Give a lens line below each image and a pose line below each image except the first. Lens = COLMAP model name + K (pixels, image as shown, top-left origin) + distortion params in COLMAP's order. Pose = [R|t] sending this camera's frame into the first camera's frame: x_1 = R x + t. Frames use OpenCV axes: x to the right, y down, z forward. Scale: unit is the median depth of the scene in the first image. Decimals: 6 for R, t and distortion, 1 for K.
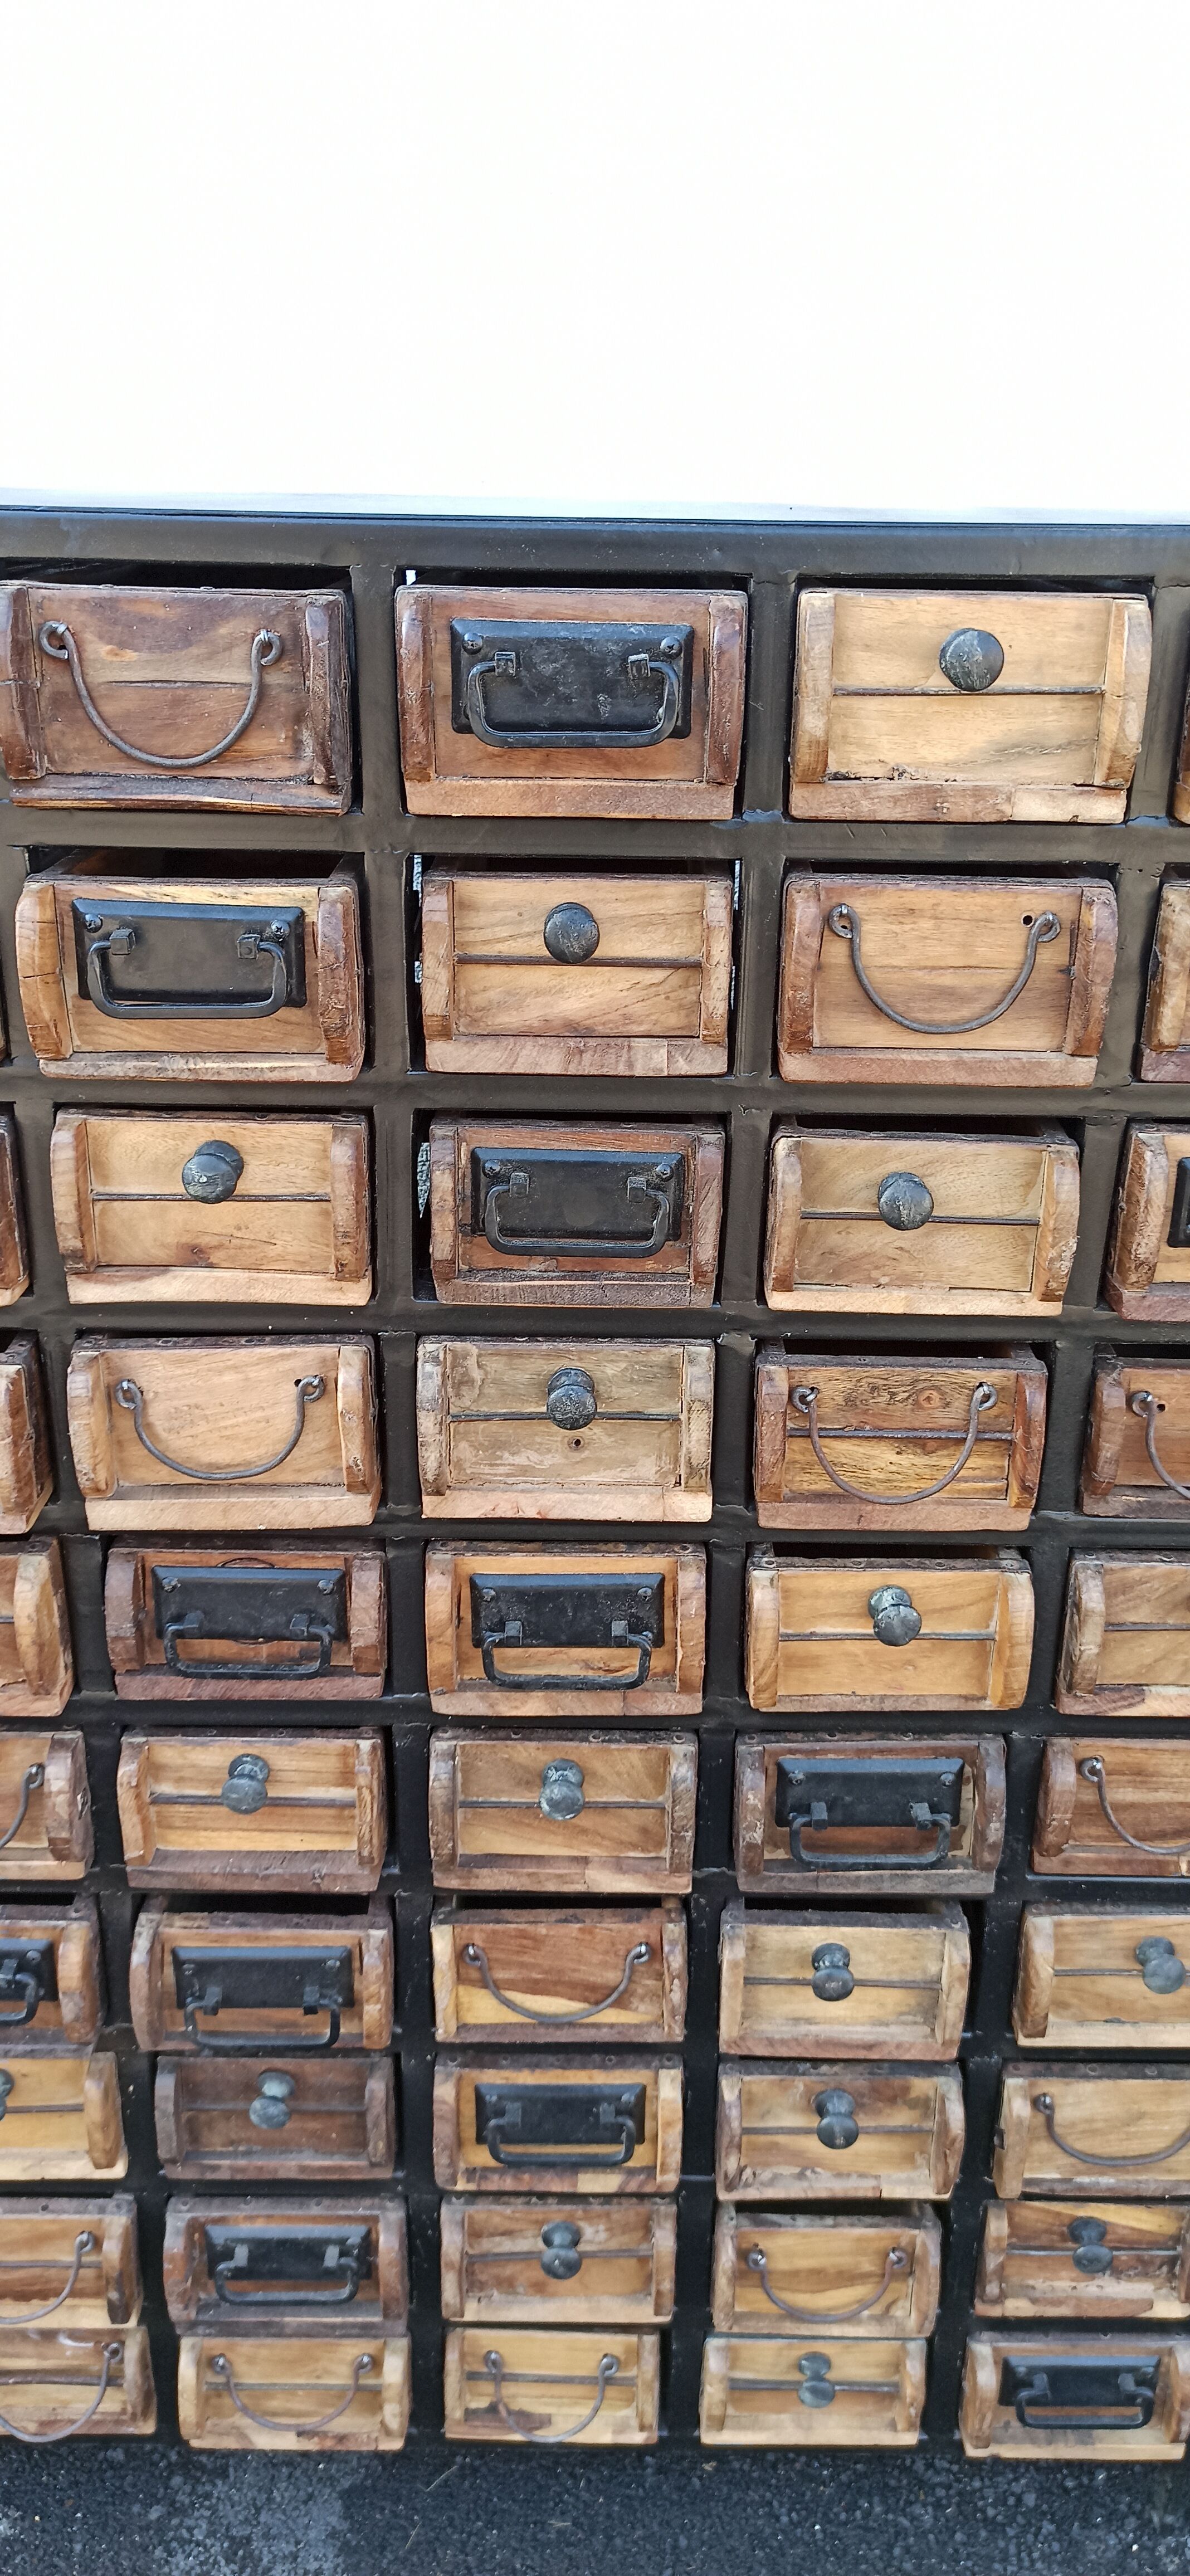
lens RADIAL K [[1906.0, 0, 605.3], [0, 1906.0, 1275.4], [0, 0, 1]] dist [0.064861, -0.070515]
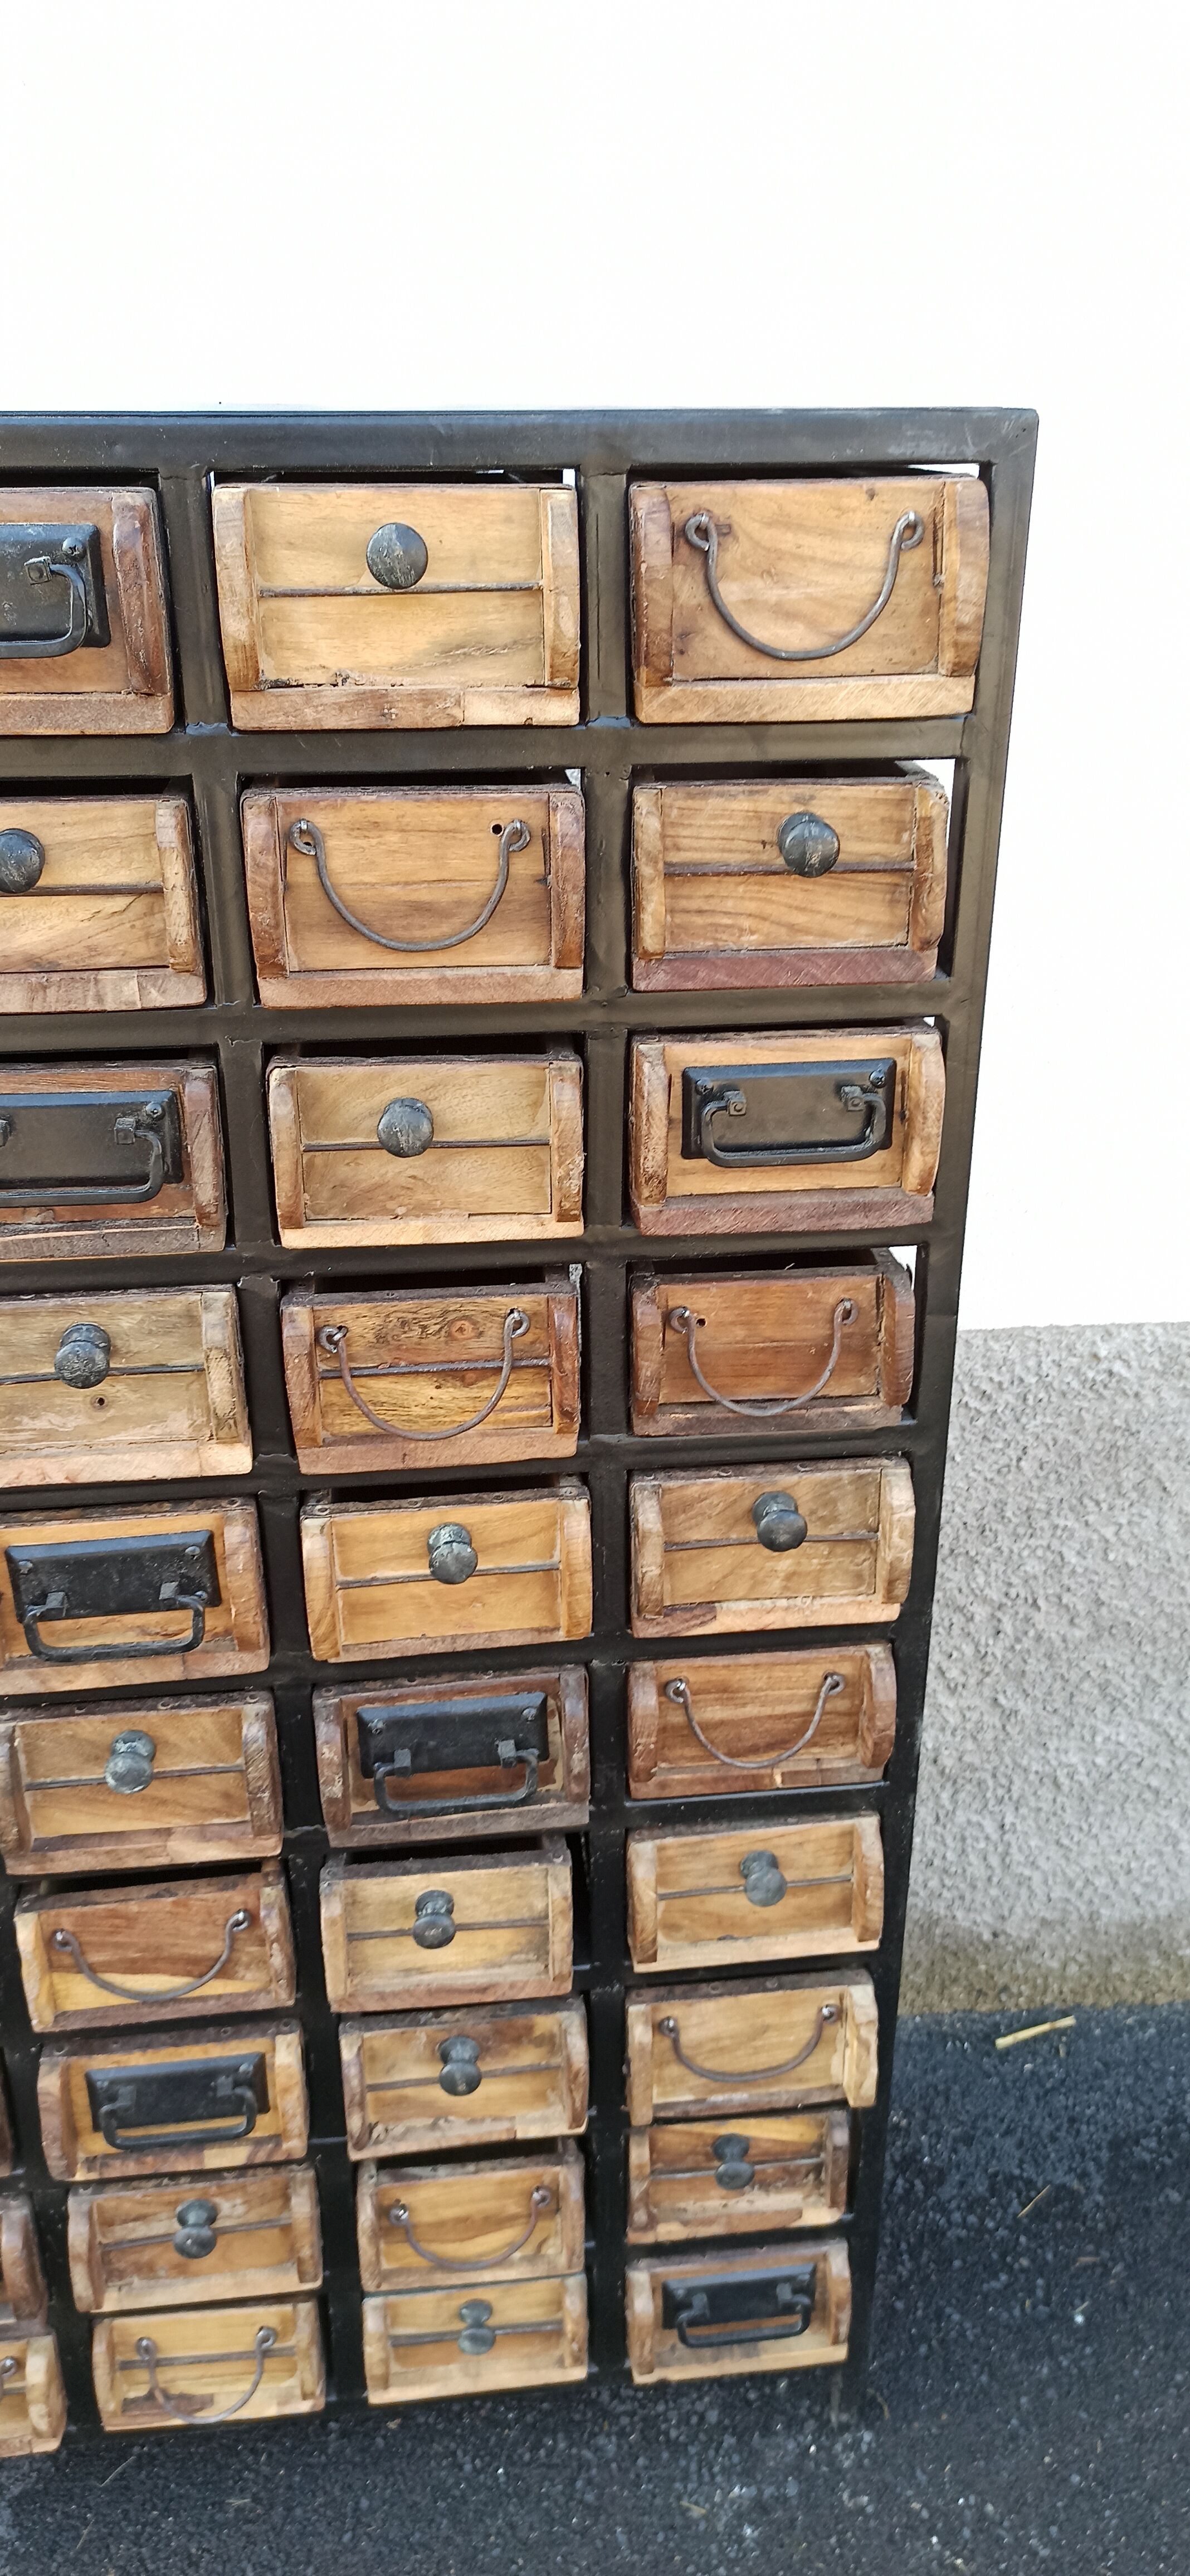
lens RADIAL K [[1906.0, 0, 605.3], [0, 1906.0, 1275.4], [0, 0, 1]] dist [0.064861, -0.070515]
pose [[0.993317, -0.065231, 0.095219, 0.149485], [0.063140, 0.997696, 0.024813, 0.017176], [-0.096618, -0.018635, 0.995147, 0.023767]]
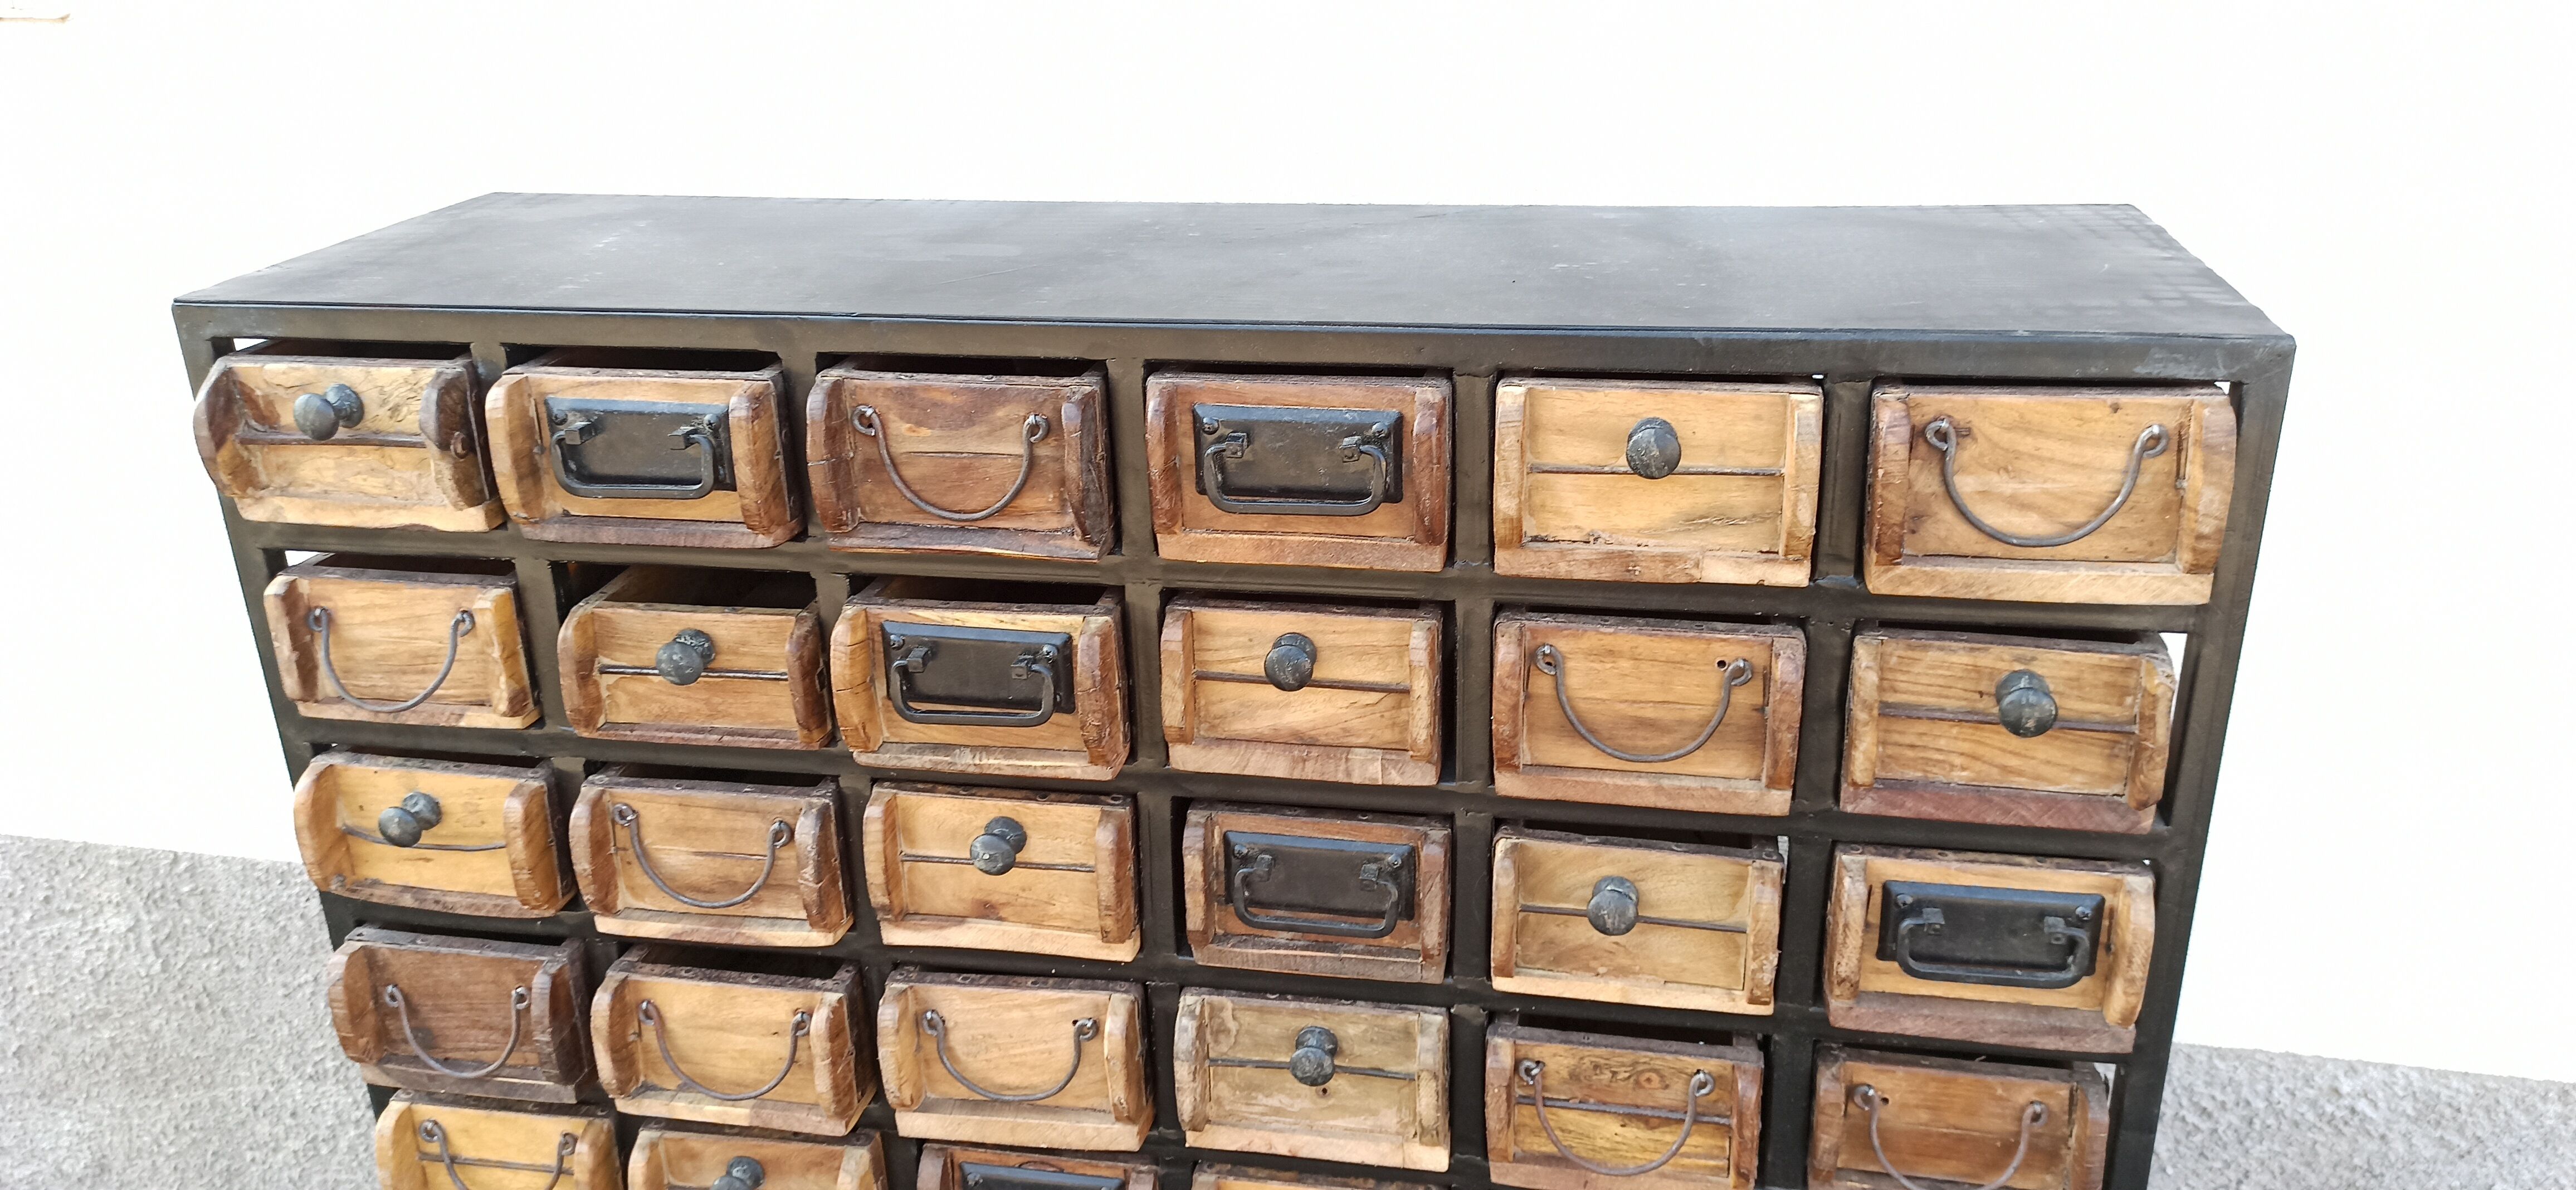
lens RADIAL K [[1906.0, 0, 1267.2], [0, 1906.0, 591.5], [0, 0, 1]] dist [0.064861, -0.070515]
pose [[0.981456, 0.028260, -0.189593, 0.153413], [-0.032720, 0.999256, -0.020437, -0.174754], [0.188874, 0.026262, 0.981650, -0.088343]]
